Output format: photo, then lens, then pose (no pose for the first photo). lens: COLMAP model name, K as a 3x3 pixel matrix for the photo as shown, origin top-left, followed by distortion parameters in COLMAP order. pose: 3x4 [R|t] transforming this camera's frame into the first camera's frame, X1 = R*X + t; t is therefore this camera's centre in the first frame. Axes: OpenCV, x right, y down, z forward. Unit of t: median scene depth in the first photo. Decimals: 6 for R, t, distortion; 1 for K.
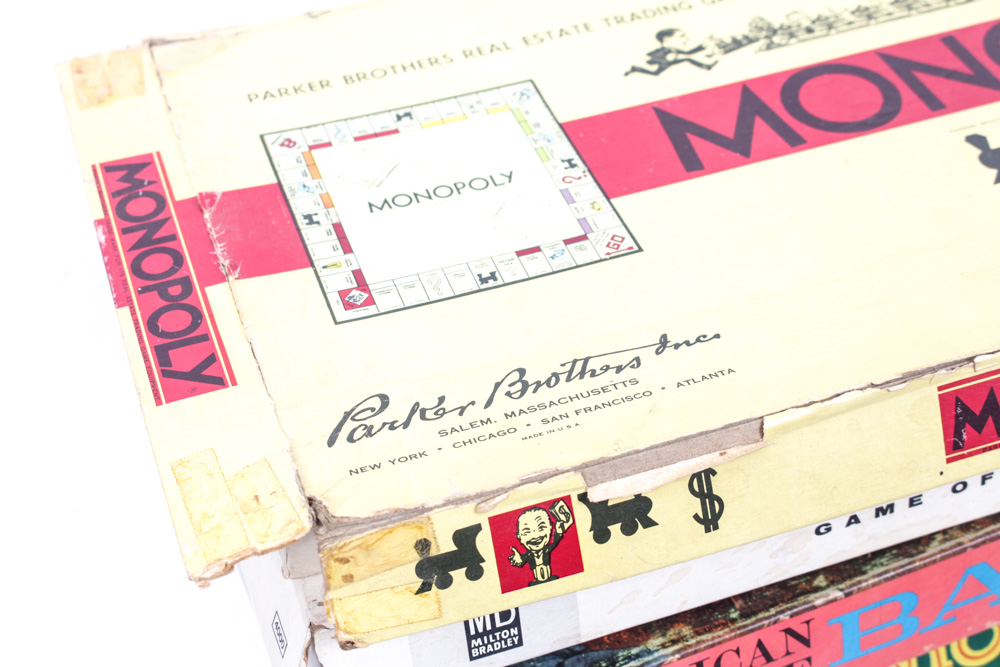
lens RADIAL K [[1614.8, 0, 500.0], [0, 1614.8, 333.5], [0, 0, 1]] dist [-0.037734, -0.116239]
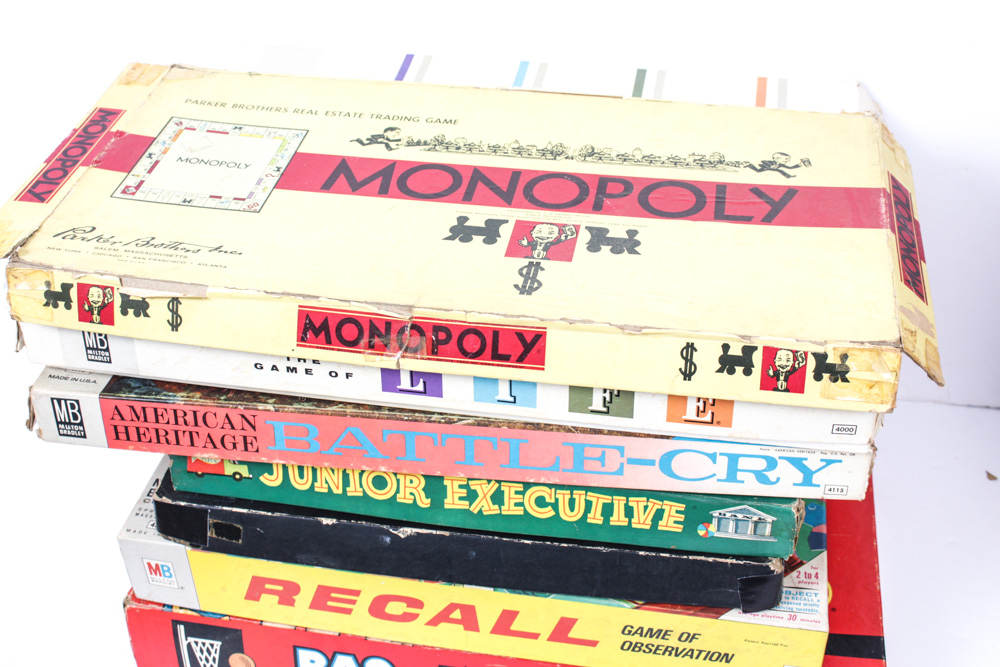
lens RADIAL K [[1237.4, 0, 500.0], [0, 1237.4, 333.5], [0, 0, 1]] dist [-0.085538, -0.017463]
pose [[0.868728, 0.328469, -0.370703, 0.964371], [-0.347388, 0.937573, 0.016665, -0.040714], [0.353035, 0.114301, 0.928602, -0.280211]]
